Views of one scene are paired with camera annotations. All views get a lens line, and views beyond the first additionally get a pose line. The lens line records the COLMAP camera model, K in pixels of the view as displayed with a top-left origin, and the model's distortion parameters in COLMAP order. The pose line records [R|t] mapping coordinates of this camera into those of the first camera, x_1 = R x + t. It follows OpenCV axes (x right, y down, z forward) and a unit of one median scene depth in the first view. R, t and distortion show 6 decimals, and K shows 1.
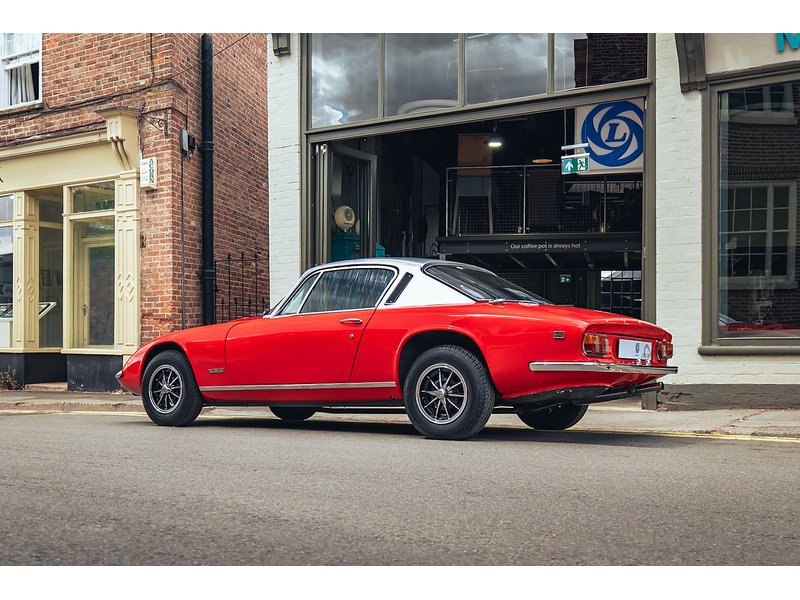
lens RADIAL K [[1004.5, 0, 399.0], [0, 1004.5, 361.9], [0, 0, 1]] dist [0.012919, -0.008178]
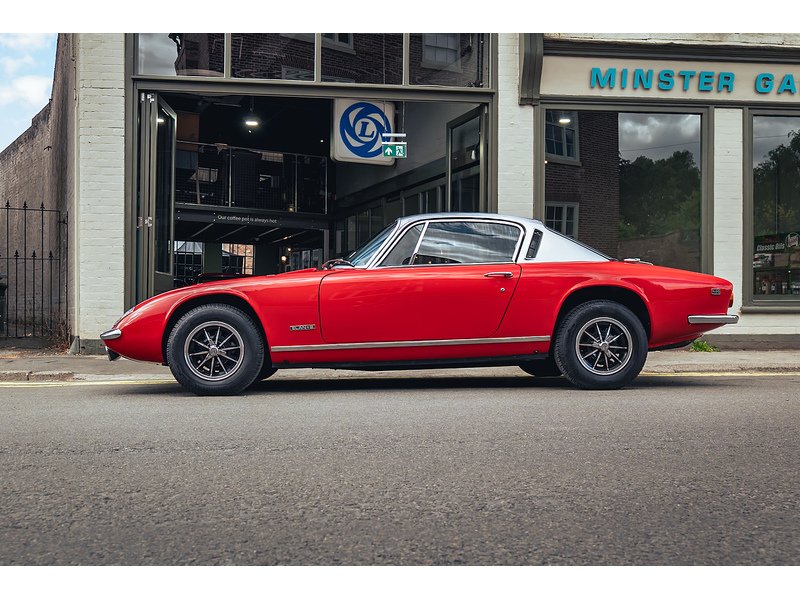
lens RADIAL K [[755.7, 0, 425.3], [0, 755.7, 314.5], [0, 0, 1]] dist [0.005830, 0.004986]
pose [[0.772574, 0.002277, 0.634920, -0.354263], [0.004509, 0.999949, -0.009072, 0.002851], [-0.634908, 0.009872, 0.772524, 0.296548]]
